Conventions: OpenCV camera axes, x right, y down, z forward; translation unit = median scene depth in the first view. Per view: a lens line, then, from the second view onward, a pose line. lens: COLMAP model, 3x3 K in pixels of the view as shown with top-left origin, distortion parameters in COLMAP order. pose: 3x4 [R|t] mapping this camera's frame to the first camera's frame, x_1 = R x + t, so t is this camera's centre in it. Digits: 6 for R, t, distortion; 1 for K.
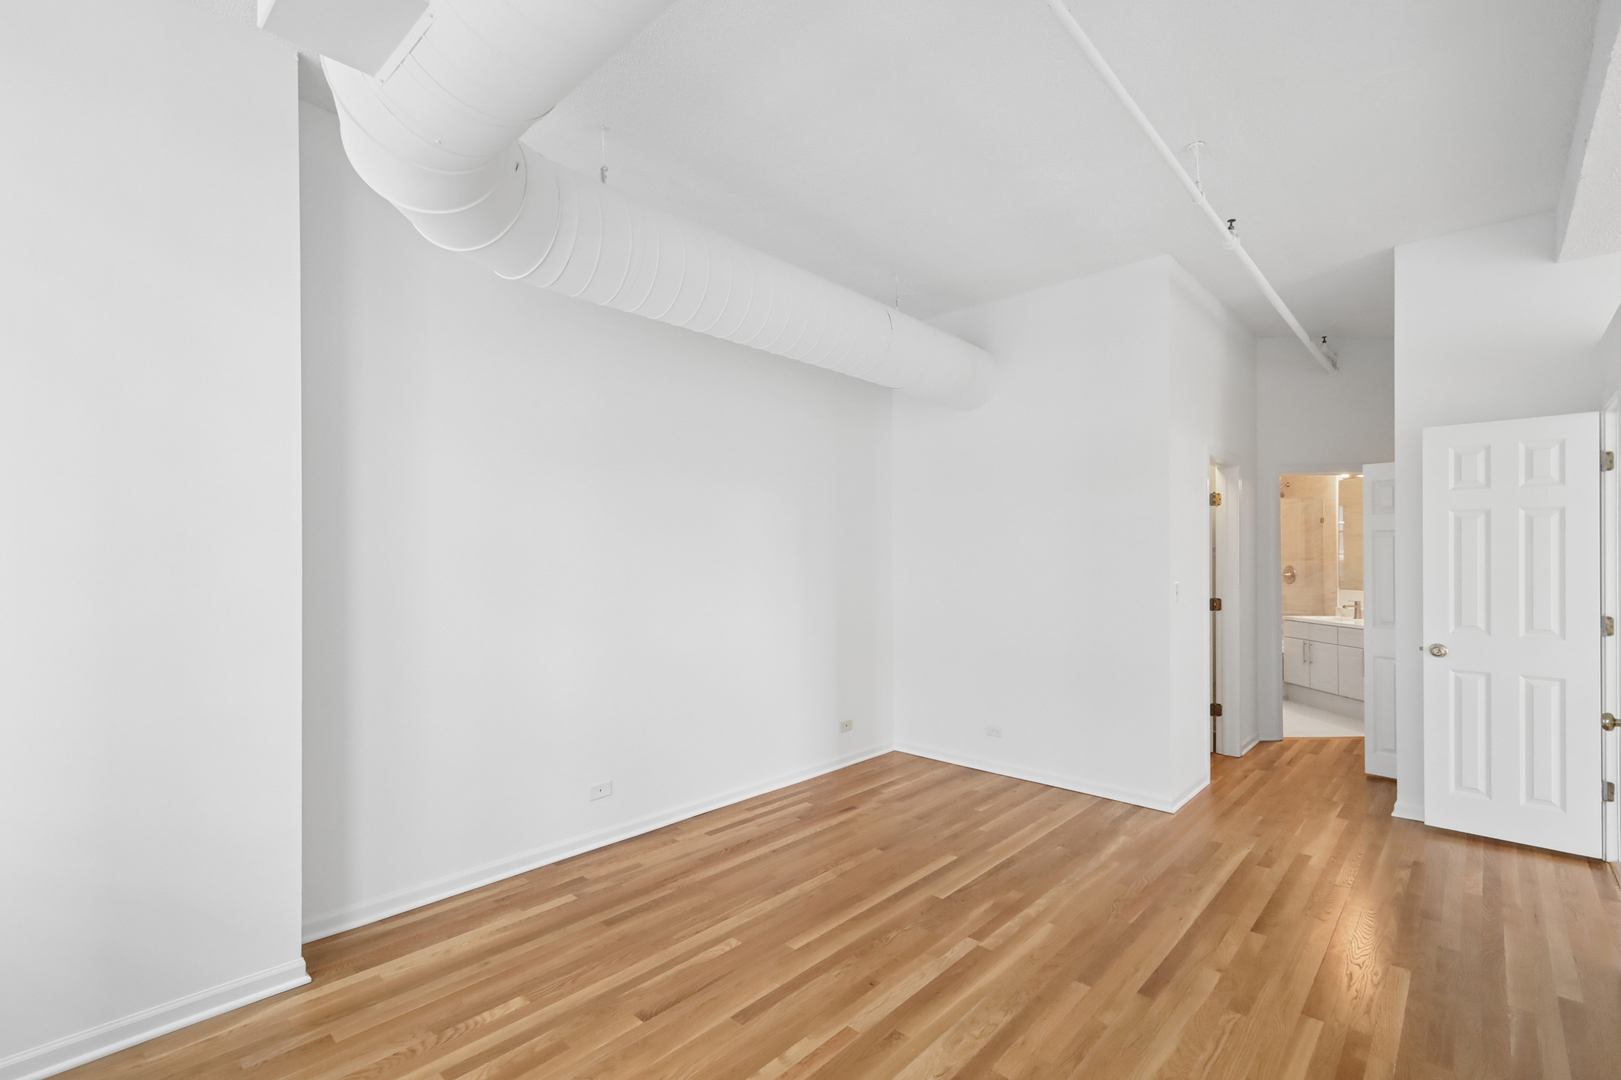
lens RADIAL K [[735.5, 0, 801.9], [0, 735.5, 551.0], [0, 0, 1]] dist [-0.006300, 0.000126]
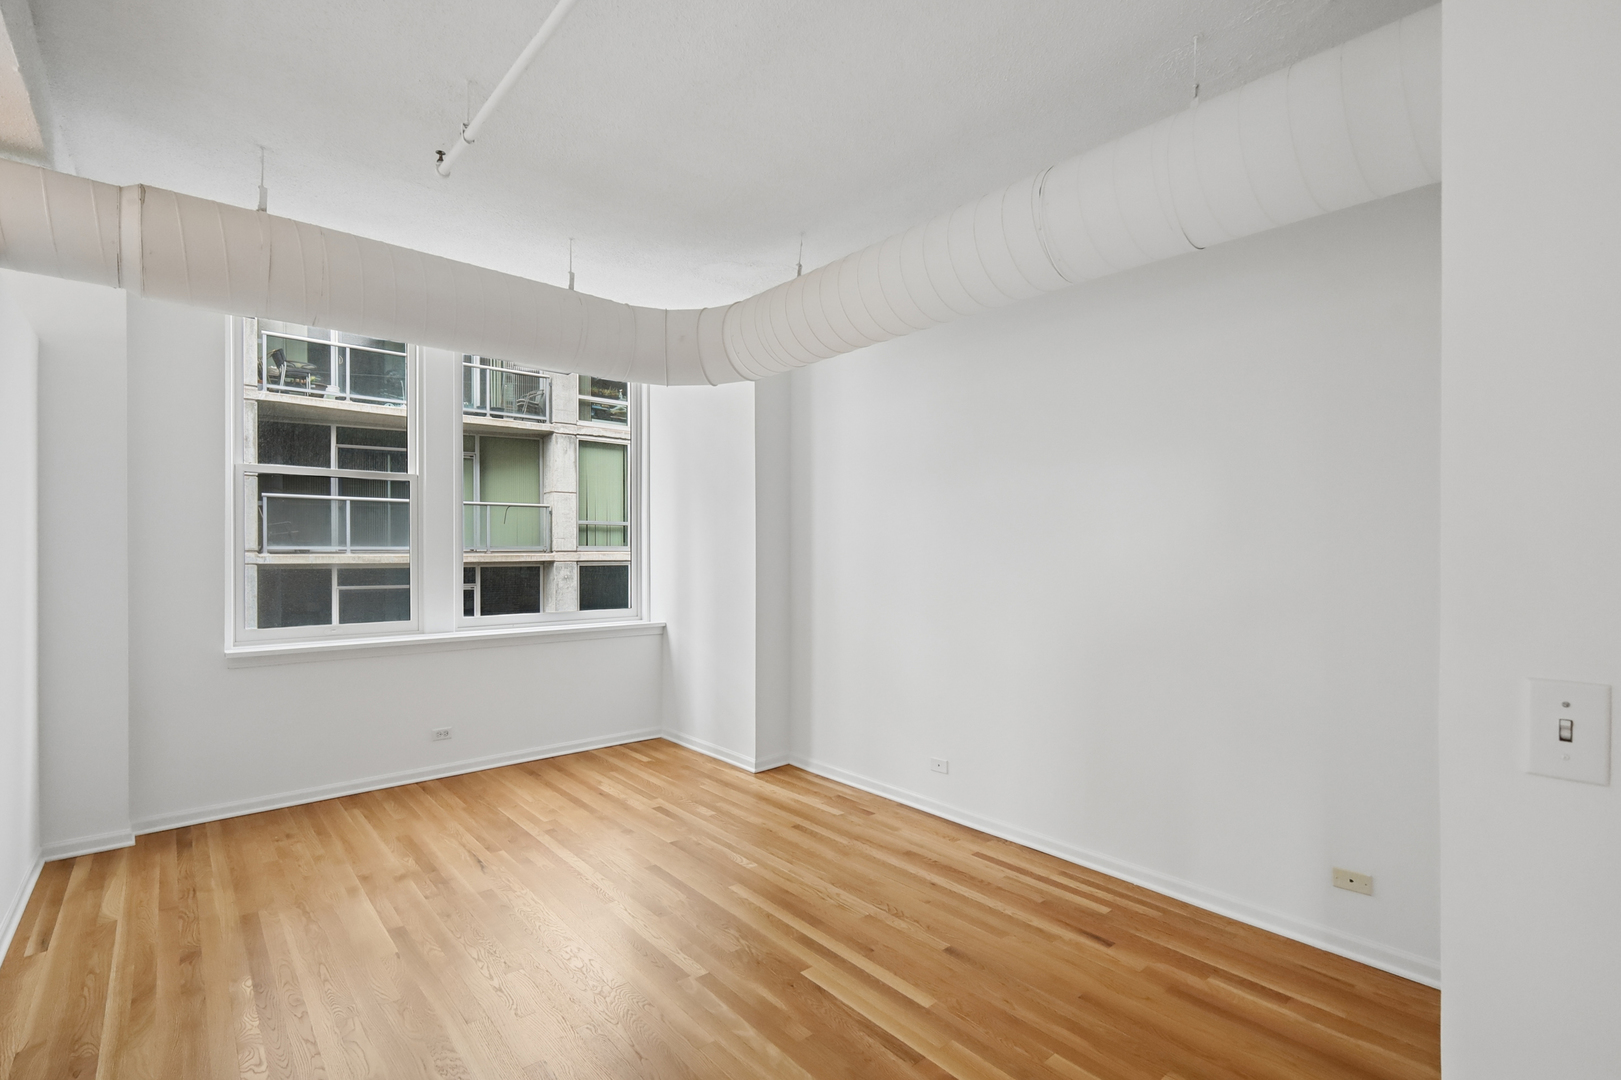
lens RADIAL K [[735.5, 0, 814.5], [0, 735.5, 551.7], [0, 0, 1]] dist [-0.006300, 0.000126]
pose [[-0.102616, 0.000250, -0.994721, 0.897201], [0.004400, 0.999990, -0.000203, 0.004054], [0.994711, -0.004397, -0.102616, 0.984642]]
